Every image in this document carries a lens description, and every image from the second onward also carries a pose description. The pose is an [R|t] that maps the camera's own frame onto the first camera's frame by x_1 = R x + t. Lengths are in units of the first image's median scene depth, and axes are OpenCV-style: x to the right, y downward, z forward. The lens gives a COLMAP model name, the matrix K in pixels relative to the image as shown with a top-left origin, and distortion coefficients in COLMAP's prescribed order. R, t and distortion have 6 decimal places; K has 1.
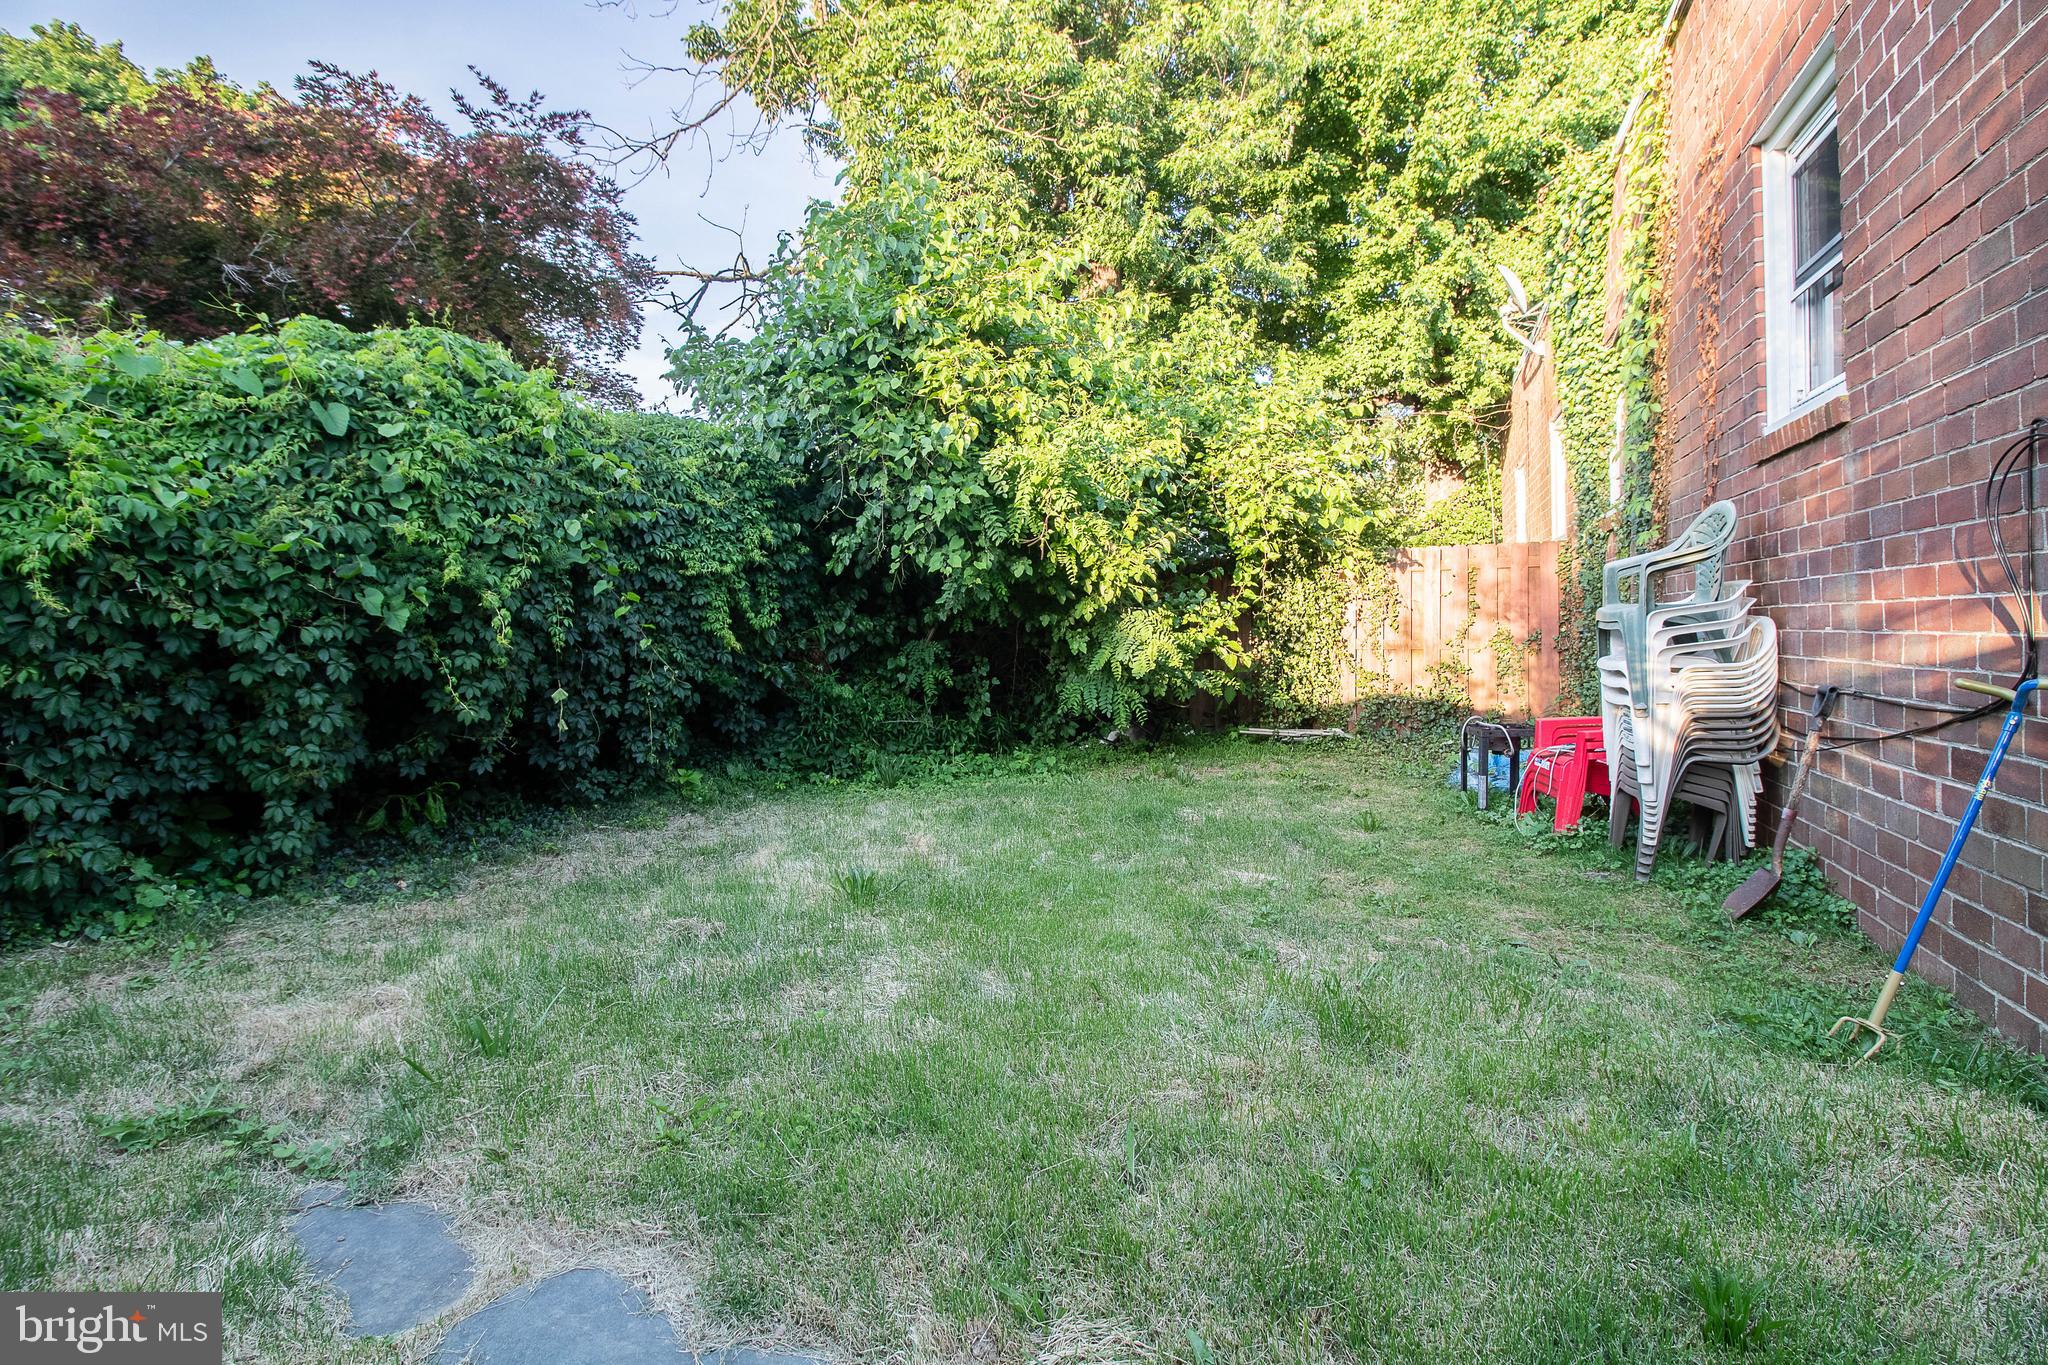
lens RADIAL K [[944.5, 0, 1024.0], [0, 944.5, 682.5], [0, 0, 1]] dist [0.020918, -0.000171]
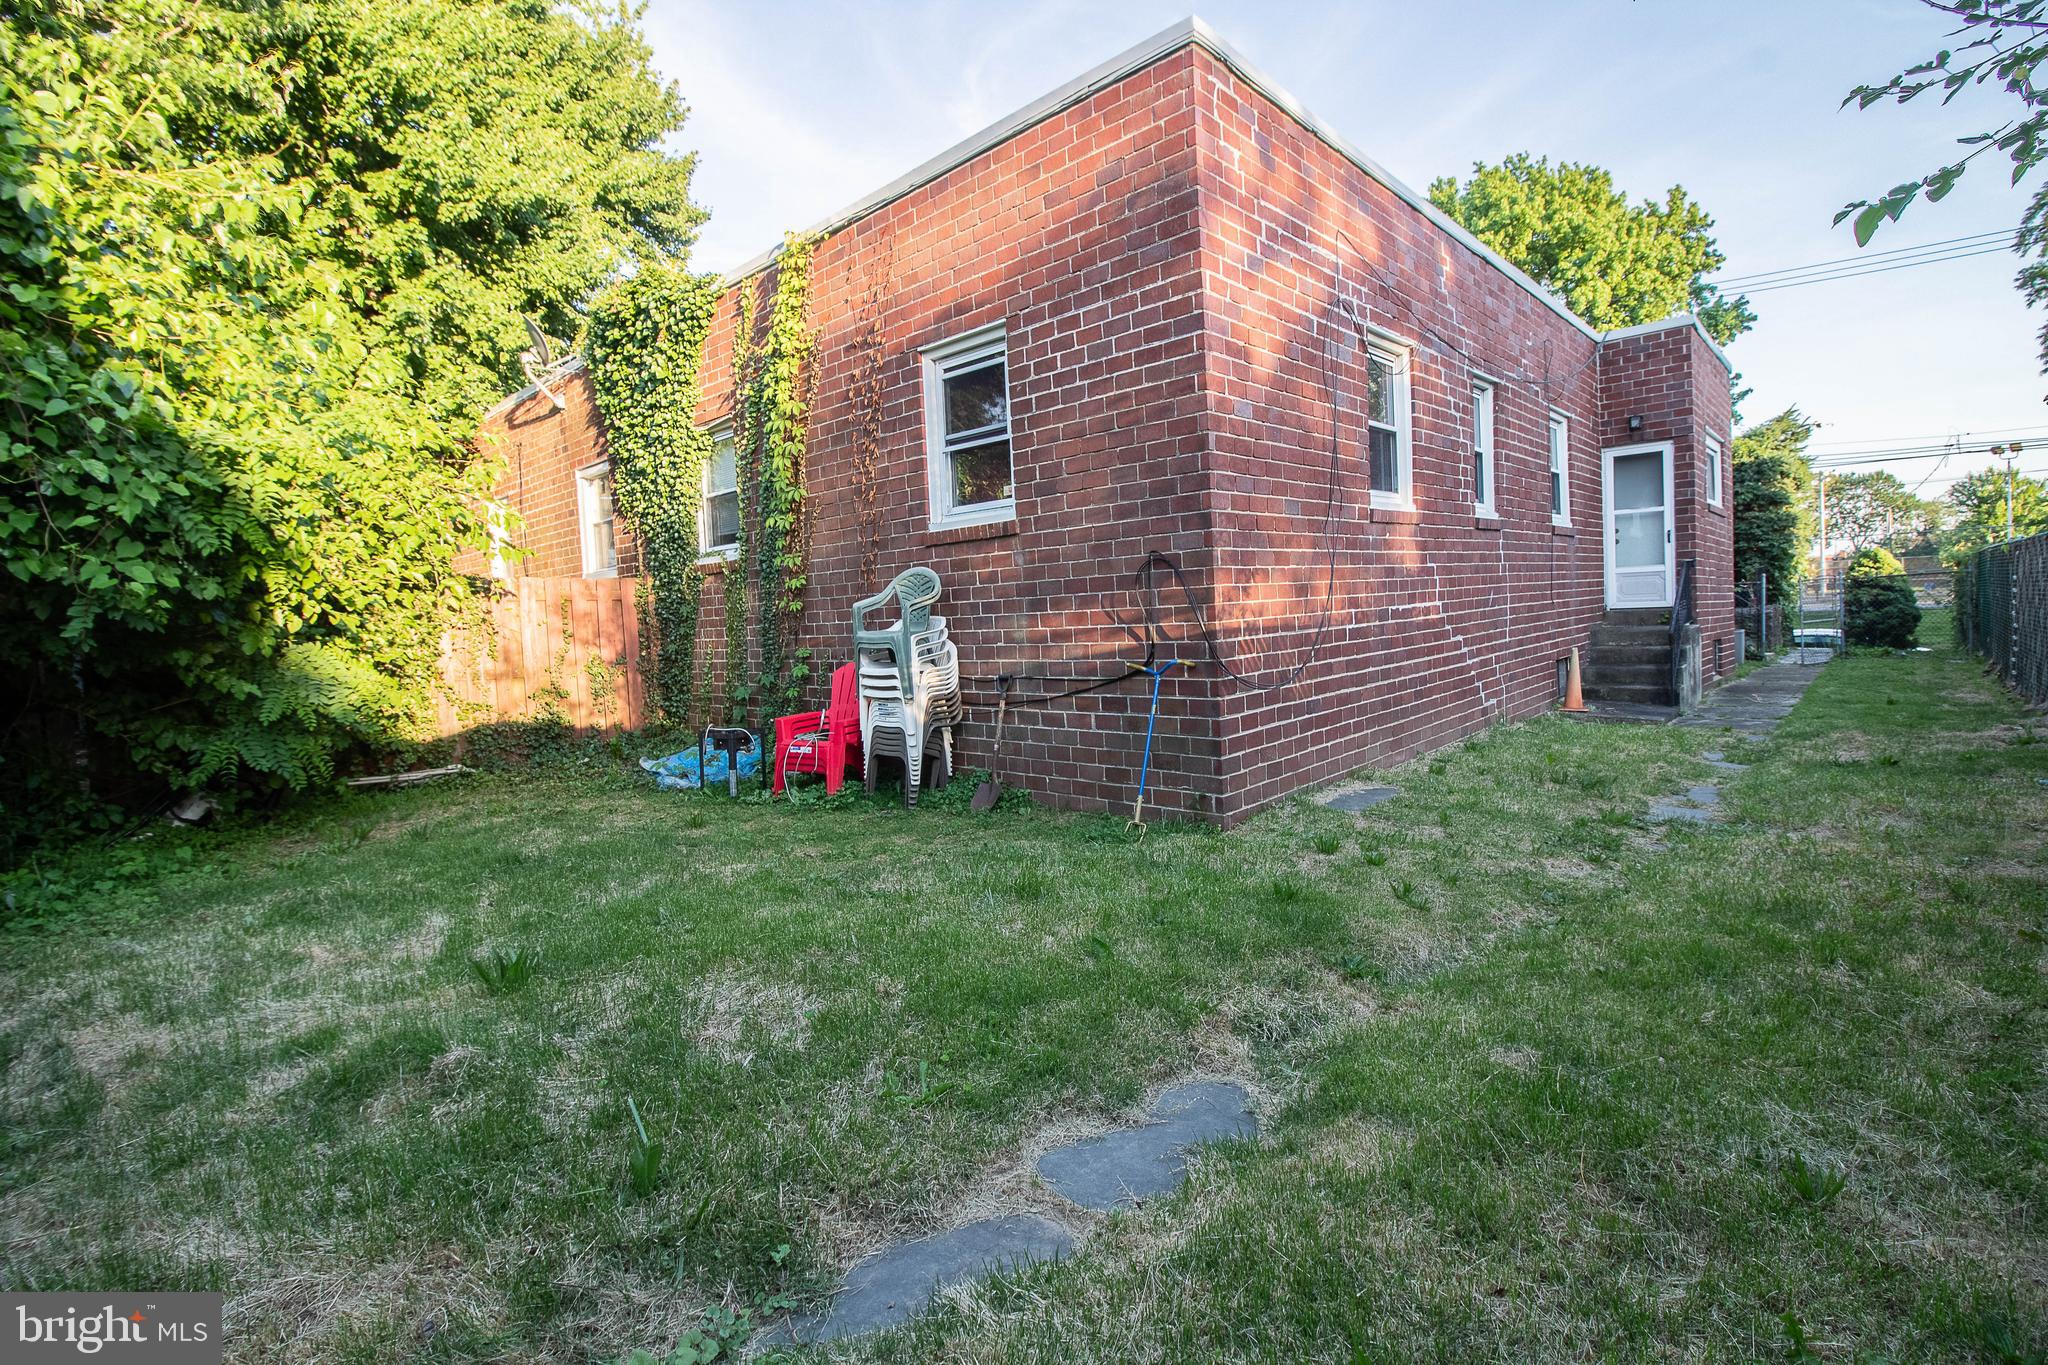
lens RADIAL K [[982.4, 0, 1024.0], [0, 982.4, 682.5], [0, 0, 1]] dist [0.000504, -0.000063]
pose [[0.384770, -0.056479, 0.921283, -0.654539], [0.083663, 0.996152, 0.026128, -0.020255], [-0.919213, 0.067024, 0.388015, 0.181169]]
